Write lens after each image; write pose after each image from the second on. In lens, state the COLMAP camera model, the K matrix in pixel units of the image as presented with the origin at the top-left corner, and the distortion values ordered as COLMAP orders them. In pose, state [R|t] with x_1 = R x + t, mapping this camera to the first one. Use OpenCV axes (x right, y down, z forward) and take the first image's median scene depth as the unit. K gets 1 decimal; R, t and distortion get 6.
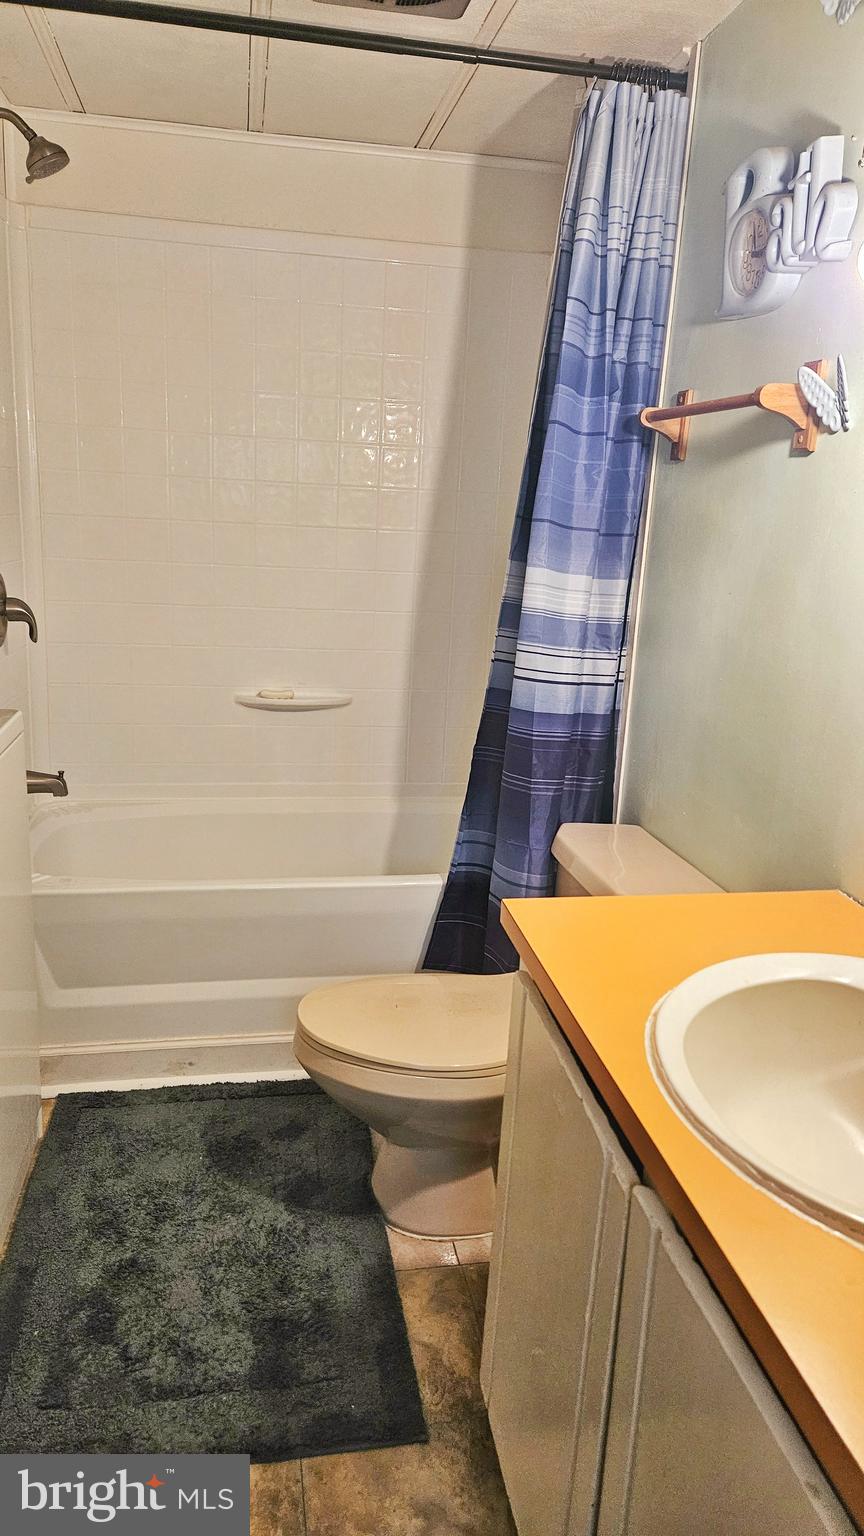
lens RADIAL K [[991.1, 0, 432.0], [0, 991.1, 768.0], [0, 0, 1]] dist [0.060718, -0.049819]
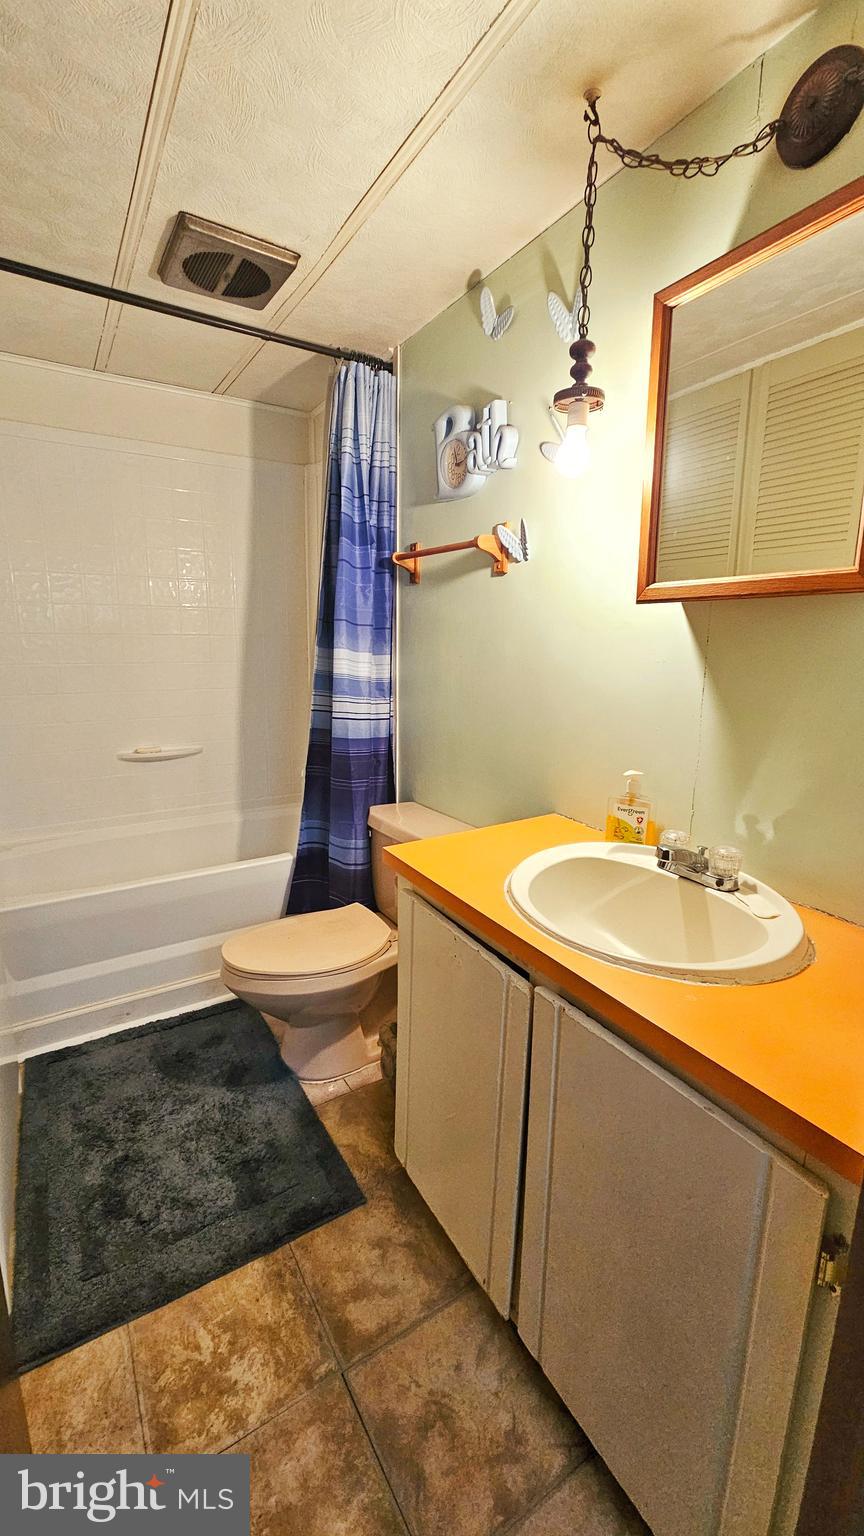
lens RADIAL K [[610.4, 0, 432.0], [0, 610.4, 768.0], [0, 0, 1]] dist [0.000695, -0.000087]
pose [[0.931076, -0.113495, 0.346722, -0.125217], [0.125090, 0.992083, -0.011165, 0.019607], [-0.342710, 0.053767, 0.937901, 0.033524]]
